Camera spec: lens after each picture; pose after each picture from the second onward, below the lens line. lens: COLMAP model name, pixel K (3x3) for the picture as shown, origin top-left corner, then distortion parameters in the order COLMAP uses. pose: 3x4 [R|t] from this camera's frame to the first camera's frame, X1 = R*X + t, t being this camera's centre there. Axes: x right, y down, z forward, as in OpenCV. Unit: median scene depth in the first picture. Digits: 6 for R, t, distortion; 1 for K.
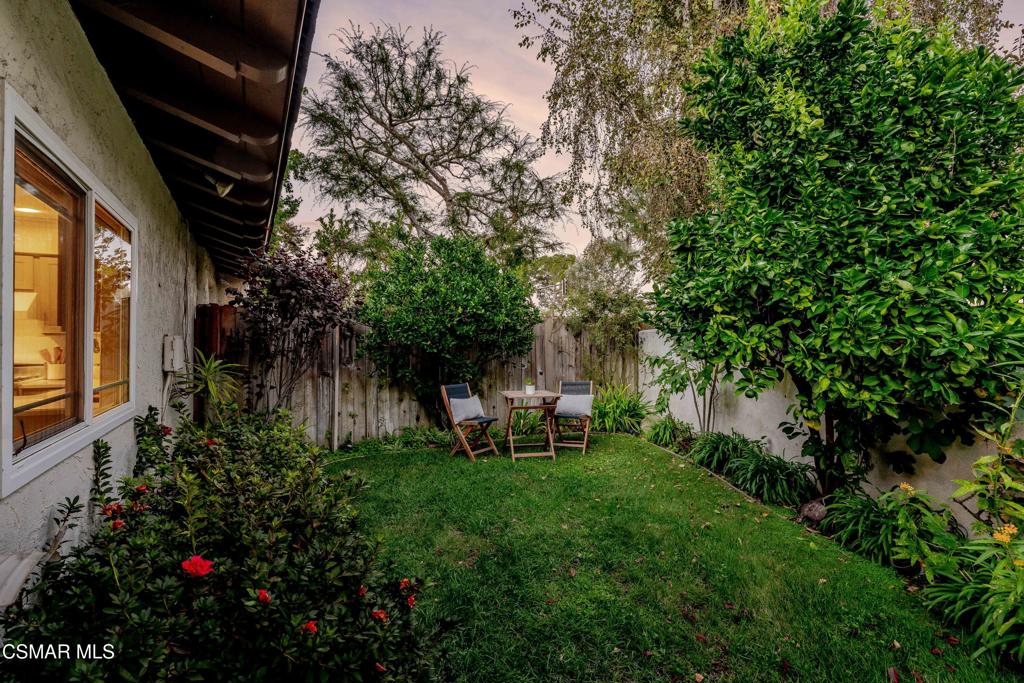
lens RADIAL K [[472.8, 0, 515.2], [0, 472.8, 339.8], [0, 0, 1]] dist [-0.000731, 0.000055]
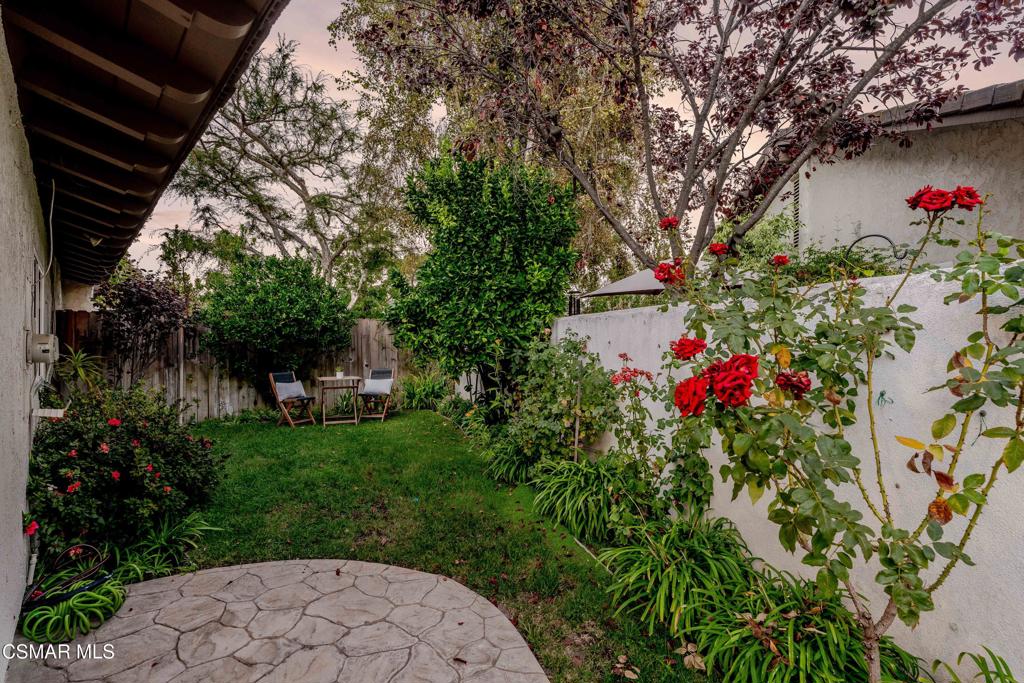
lens RADIAL K [[513.7, 0, 512.3], [0, 513.7, 340.1], [0, 0, 1]] dist [0.001356, 0.001049]
pose [[0.980013, -0.004941, 0.198870, 0.190807], [0.004463, 0.999986, 0.002851, 0.003233], [-0.198881, -0.001906, 0.980022, -0.458521]]
